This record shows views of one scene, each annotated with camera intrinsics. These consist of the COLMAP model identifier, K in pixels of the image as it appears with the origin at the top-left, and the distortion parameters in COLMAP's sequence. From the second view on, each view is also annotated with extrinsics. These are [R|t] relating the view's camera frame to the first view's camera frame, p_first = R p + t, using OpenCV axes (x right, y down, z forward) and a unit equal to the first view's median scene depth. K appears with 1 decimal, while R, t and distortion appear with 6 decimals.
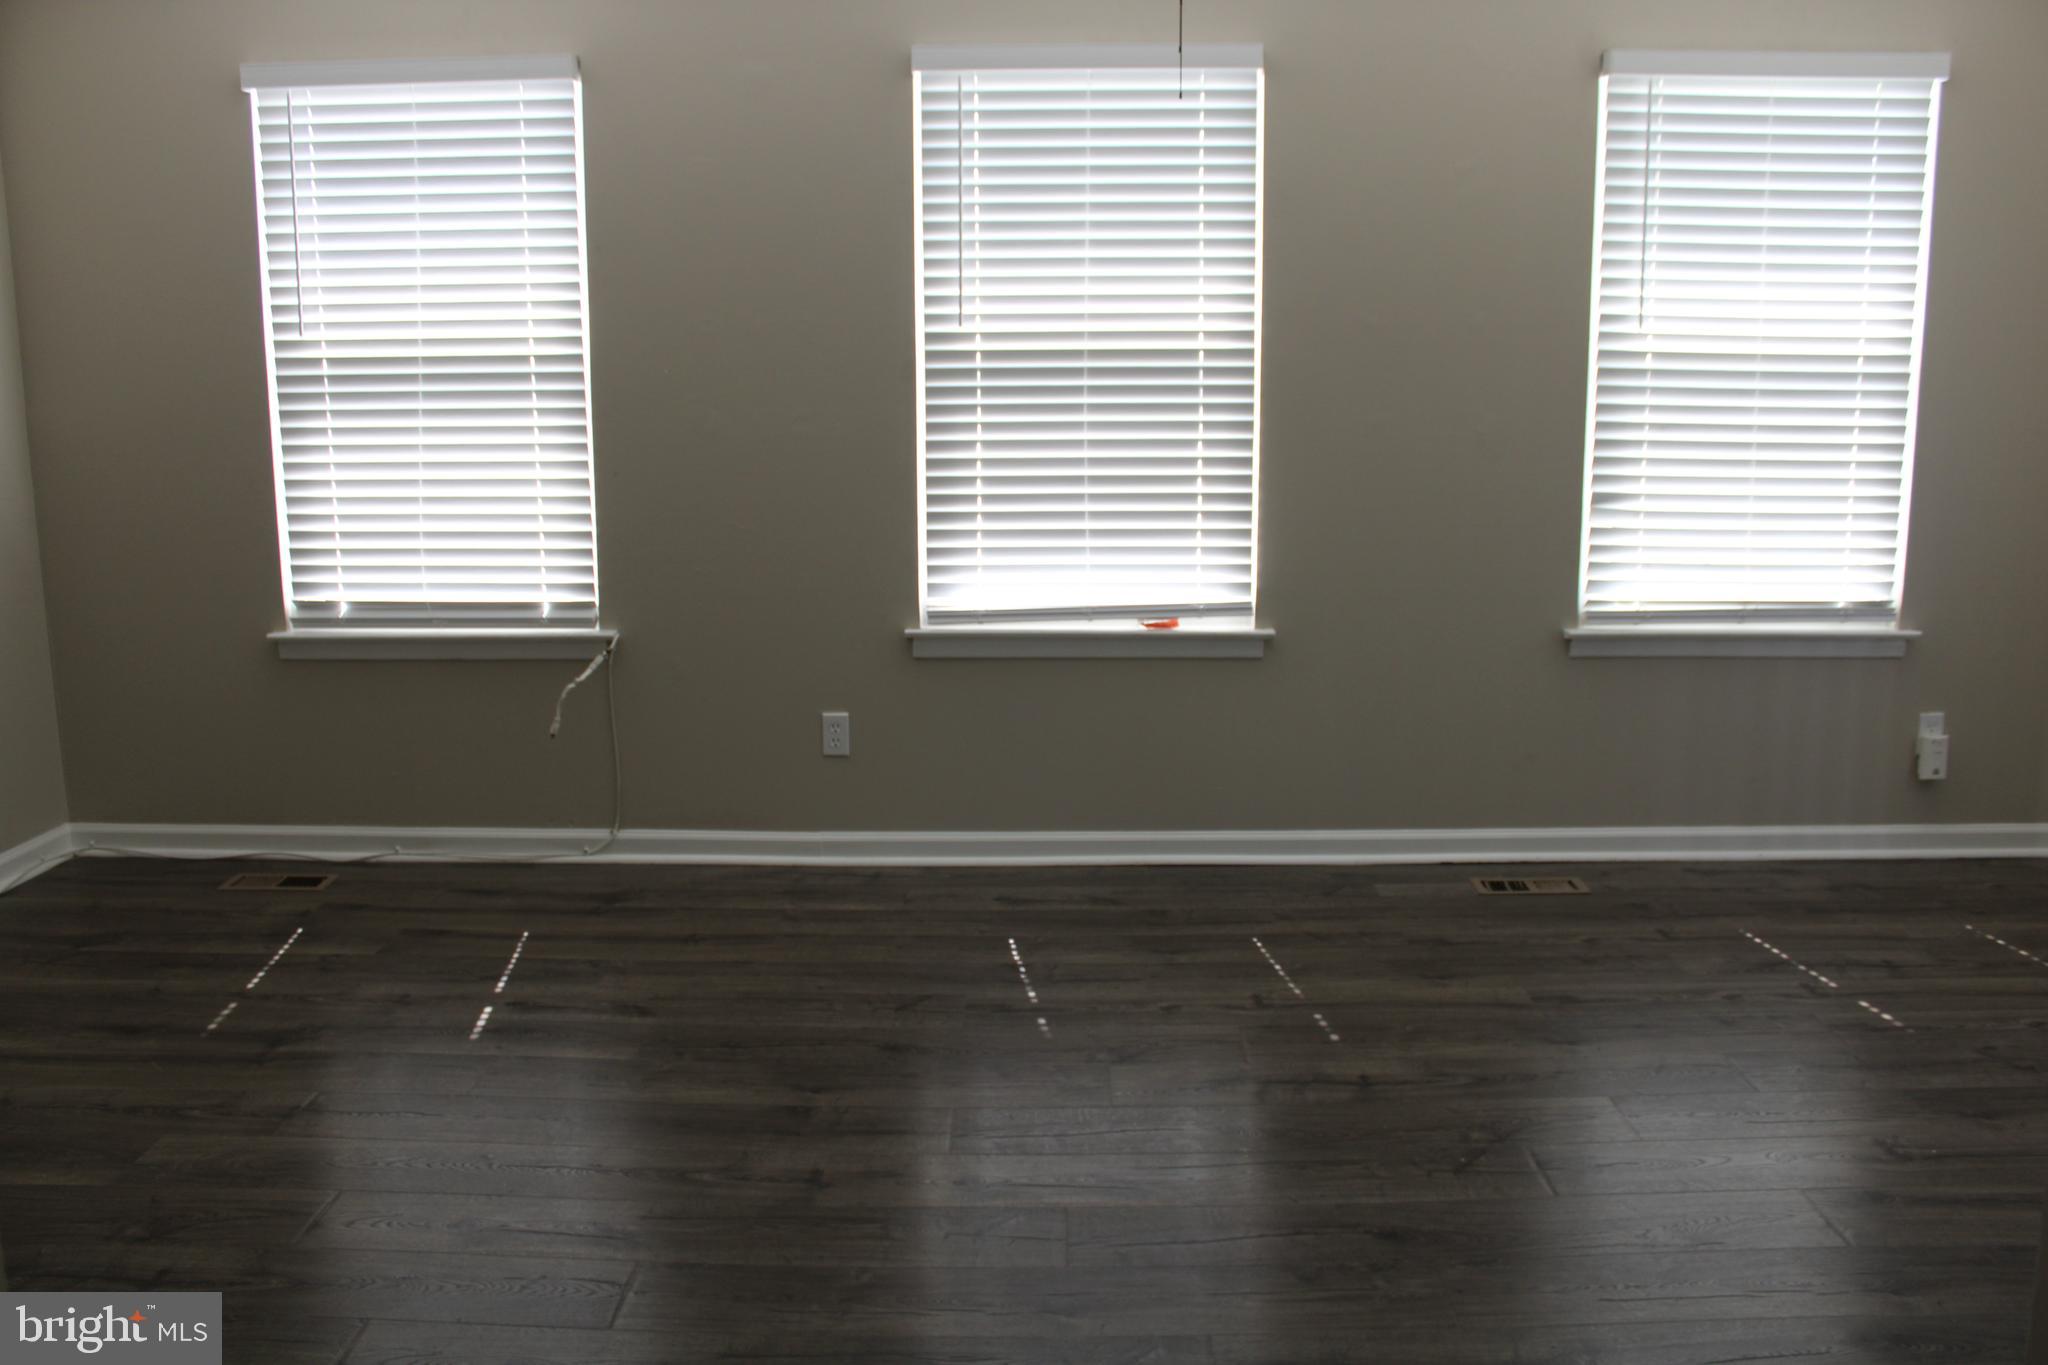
lens RADIAL K [[1717.1, 0, 1041.2], [0, 1717.1, 651.2], [0, 0, 1]] dist [-0.152249, 0.105016]
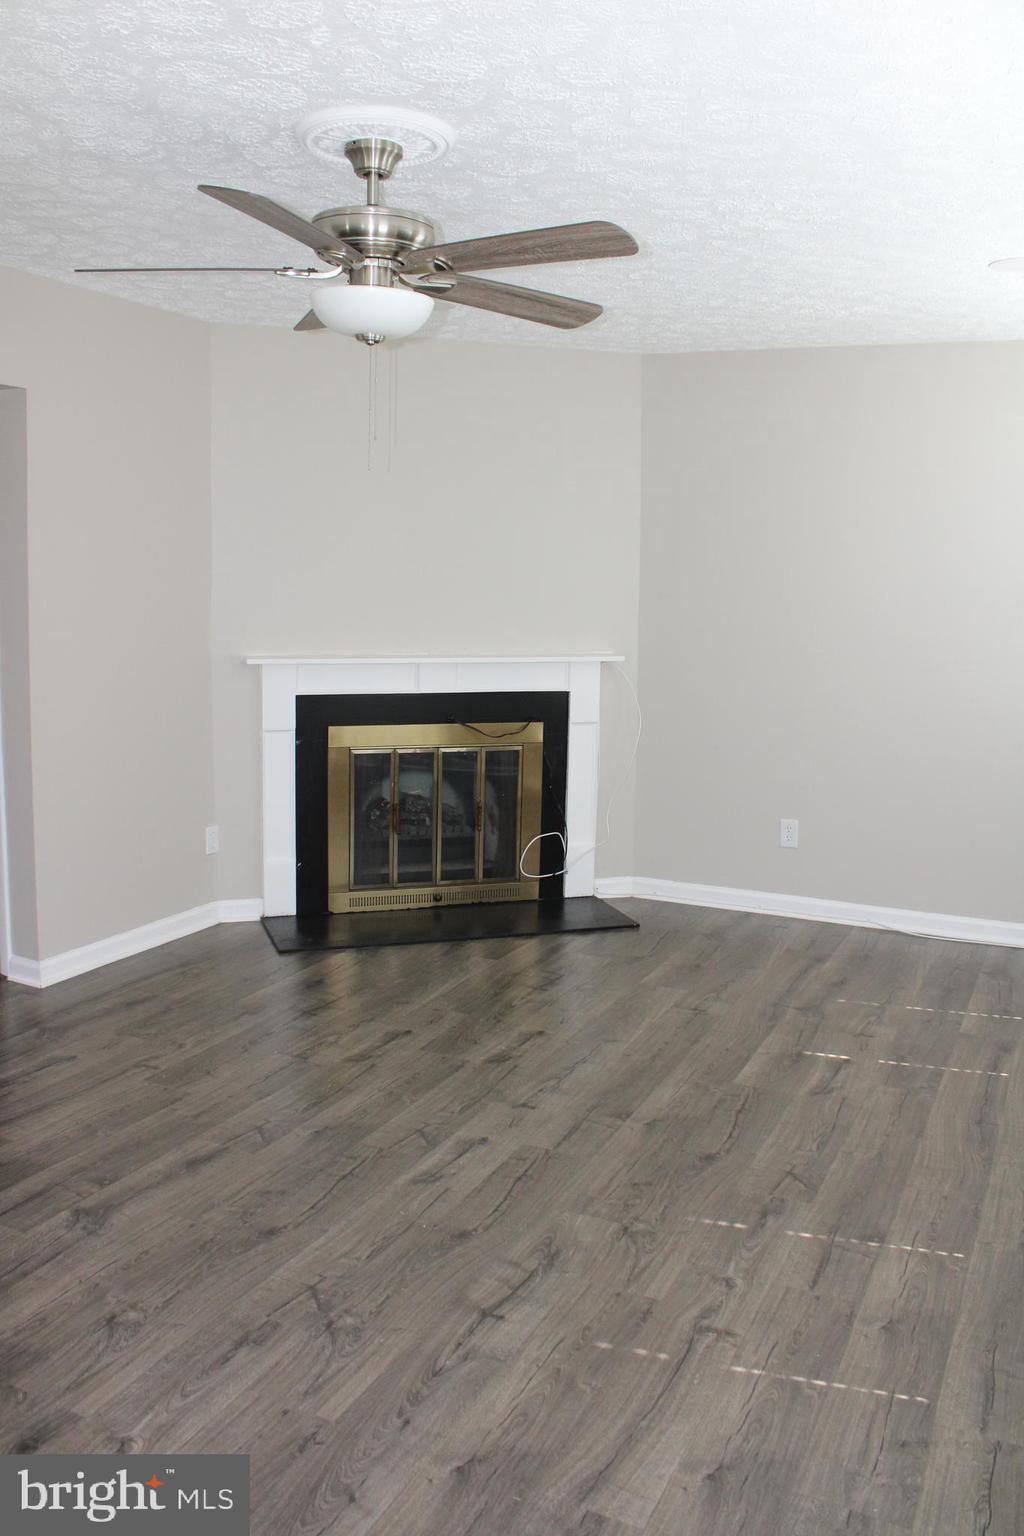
lens RADIAL K [[1287.8, 0, 503.0], [0, 1287.8, 753.5], [0, 0, 1]] dist [-0.152249, 0.105016]
pose [[-0.427396, 0.123098, -0.895645, 0.620420], [-0.169995, 0.962073, 0.213349, -0.186914], [0.887938, 0.243439, -0.390260, 0.892732]]
